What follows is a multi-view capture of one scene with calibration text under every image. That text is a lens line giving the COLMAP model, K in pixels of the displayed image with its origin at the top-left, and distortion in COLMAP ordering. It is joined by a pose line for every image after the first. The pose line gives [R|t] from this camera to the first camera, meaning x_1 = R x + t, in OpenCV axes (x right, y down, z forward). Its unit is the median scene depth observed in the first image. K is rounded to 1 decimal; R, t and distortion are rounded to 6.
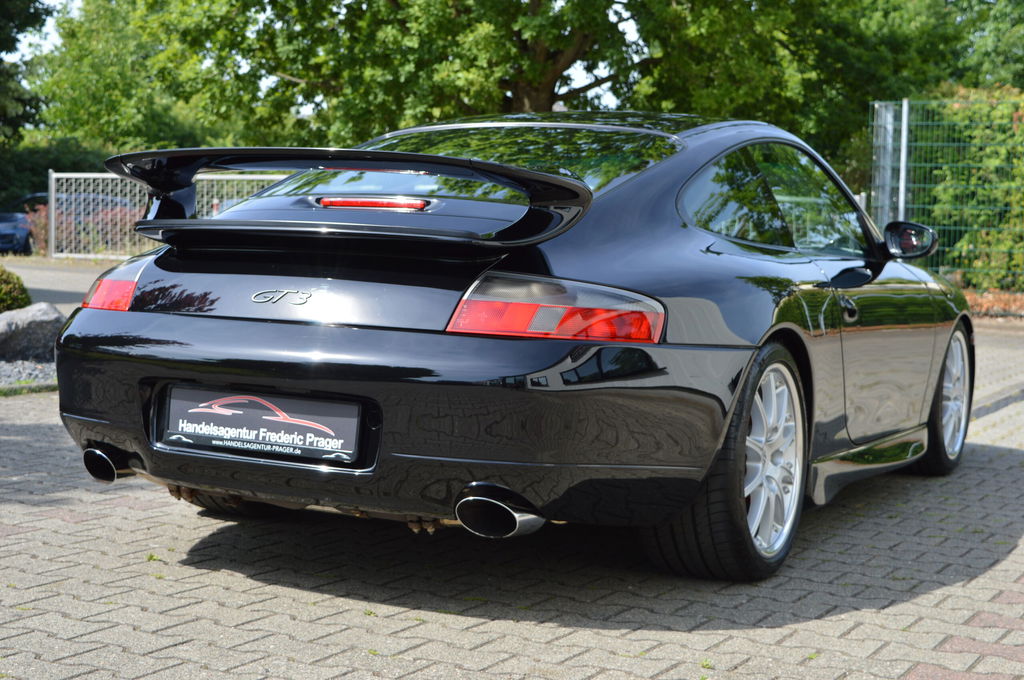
lens RADIAL K [[1647.8, 0, 511.9], [0, 1647.8, 339.7], [0, 0, 1]] dist [-0.034737, 0.000000]
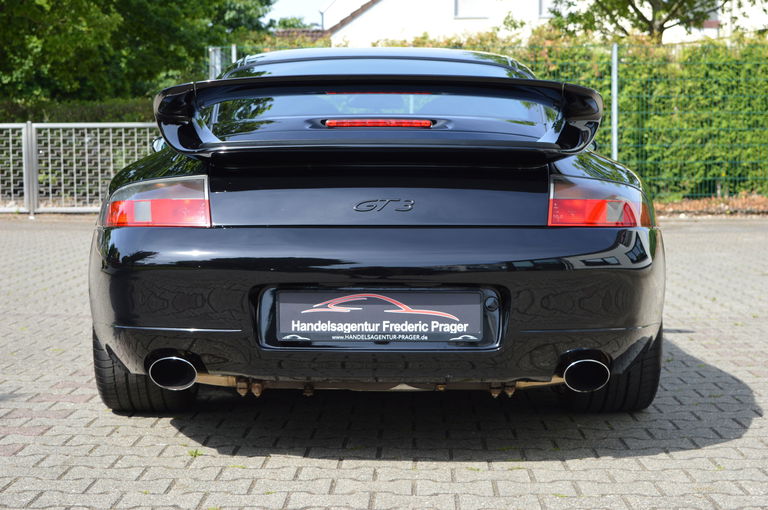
lens RADIAL K [[1317.3, 0, 383.1], [0, 1317.3, 256.0], [0, 0, 1]] dist [0.045860, 0.000000]
pose [[0.886439, -0.065441, 0.458197, -0.563368], [0.060170, 0.997847, 0.026110, -0.014425], [-0.458919, 0.004424, 0.888467, 0.191332]]
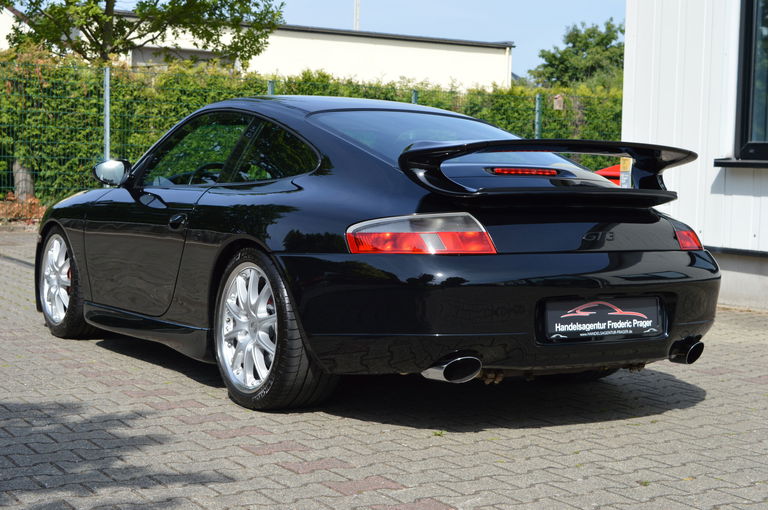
lens RADIAL K [[1235.8, 0, 383.7], [0, 1235.8, 255.0], [0, 0, 1]] dist [-0.034737, 0.000000]
pose [[0.502836, -0.075953, 0.861039, -1.250803], [0.049831, 0.997022, 0.058847, -0.086698], [-0.862945, 0.013316, 0.505123, 0.590465]]
